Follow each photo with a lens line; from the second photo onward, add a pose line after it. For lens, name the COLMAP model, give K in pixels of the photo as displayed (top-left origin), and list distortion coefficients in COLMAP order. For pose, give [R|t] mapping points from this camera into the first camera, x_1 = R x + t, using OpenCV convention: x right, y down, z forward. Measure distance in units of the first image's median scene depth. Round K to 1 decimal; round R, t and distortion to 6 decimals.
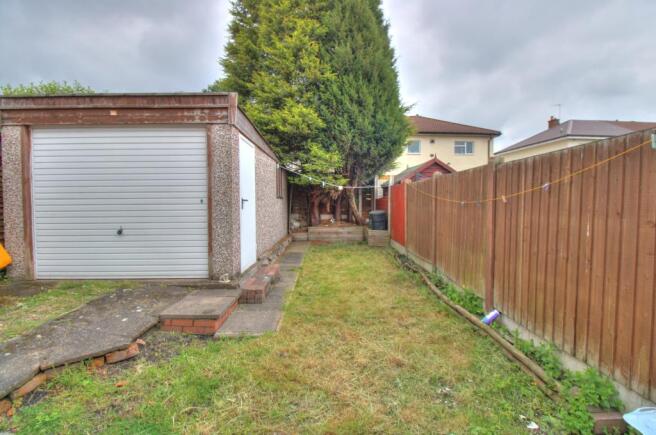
lens RADIAL K [[302.7, 0, 328.0], [0, 302.7, 217.5], [0, 0, 1]] dist [0.010935, -0.018869]
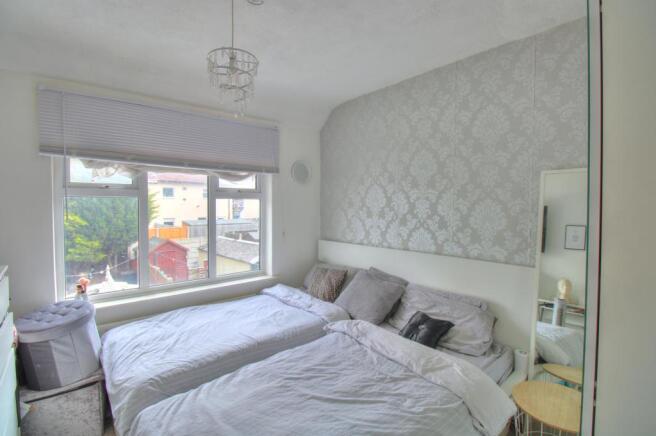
lens RADIAL K [[302.7, 0, 328.0], [0, 302.7, 218.0], [0, 0, 1]] dist [0.010935, -0.018869]
pose [[0.753411, -0.012642, 0.657428, -0.191594], [0.029324, 0.999466, -0.014386, -0.543964], [-0.656896, 0.030117, 0.753380, -1.875170]]
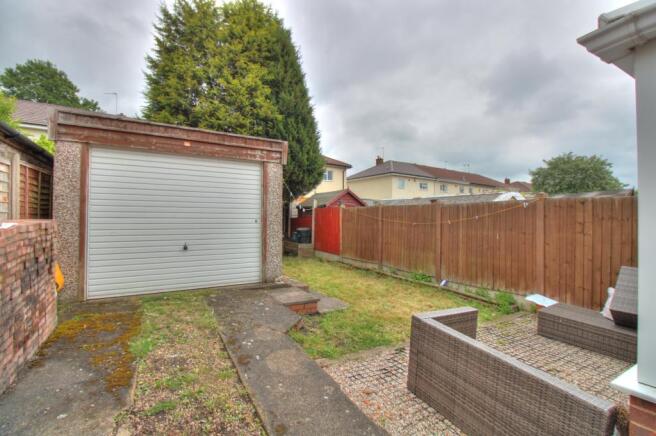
lens RADIAL K [[302.7, 0, 328.0], [0, 302.7, 218.0], [0, 0, 1]] dist [0.010935, -0.018869]
pose [[0.870651, 0.014348, 0.491693, -0.789810], [0.011604, 0.998697, -0.049691, -0.000796], [-0.491765, 0.048969, 0.869350, -0.247461]]
